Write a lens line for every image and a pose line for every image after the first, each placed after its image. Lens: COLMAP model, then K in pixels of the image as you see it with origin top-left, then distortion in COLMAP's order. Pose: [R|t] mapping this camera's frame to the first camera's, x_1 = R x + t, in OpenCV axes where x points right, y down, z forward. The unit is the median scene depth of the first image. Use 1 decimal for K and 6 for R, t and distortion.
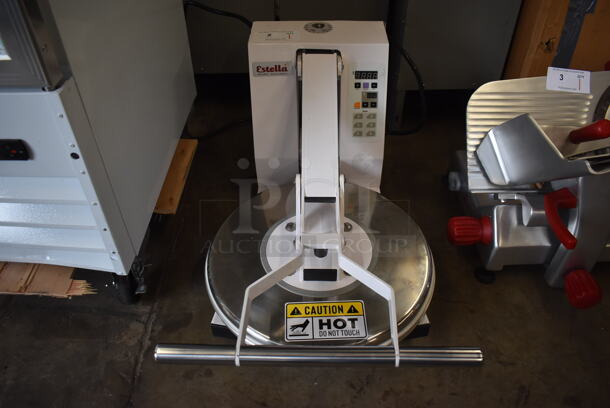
lens RADIAL K [[470.4, 0, 307.1], [0, 470.4, 201.2], [0, 0, 1]] dist [-0.102530, 0.020345]
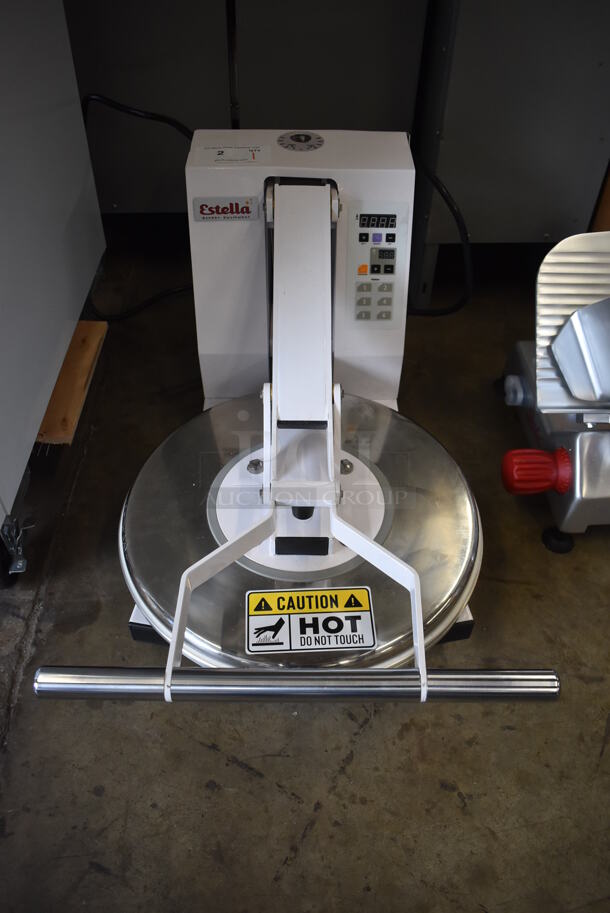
lens RADIAL K [[704.1, 0, 310.5], [0, 704.1, 457.2], [0, 0, 1]] dist [-0.102530, 0.020345]
pose [[0.999370, 0.000431, 0.035494, 0.005153], [-0.003211, 0.996923, 0.078316, -0.030428], [-0.035351, -0.078381, 0.996297, 0.060508]]
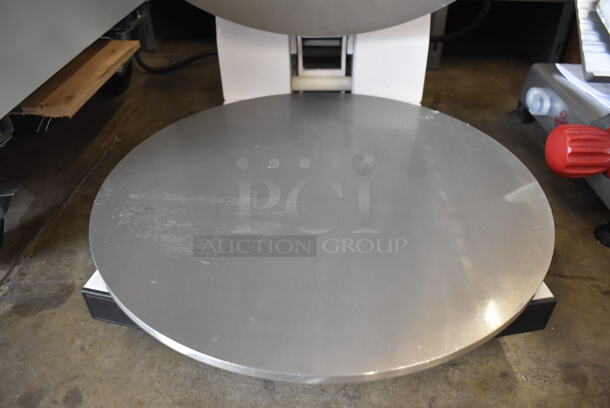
lens RADIAL K [[470.4, 0, 306.5], [0, 470.4, 199.0], [0, 0, 1]] dist [-0.102530, 0.020345]
pose [[0.999582, 0.018506, -0.022211, 0.024924], [-0.020866, 0.993579, -0.111198, 0.193388], [0.020011, 0.111615, 0.993550, 0.471092]]
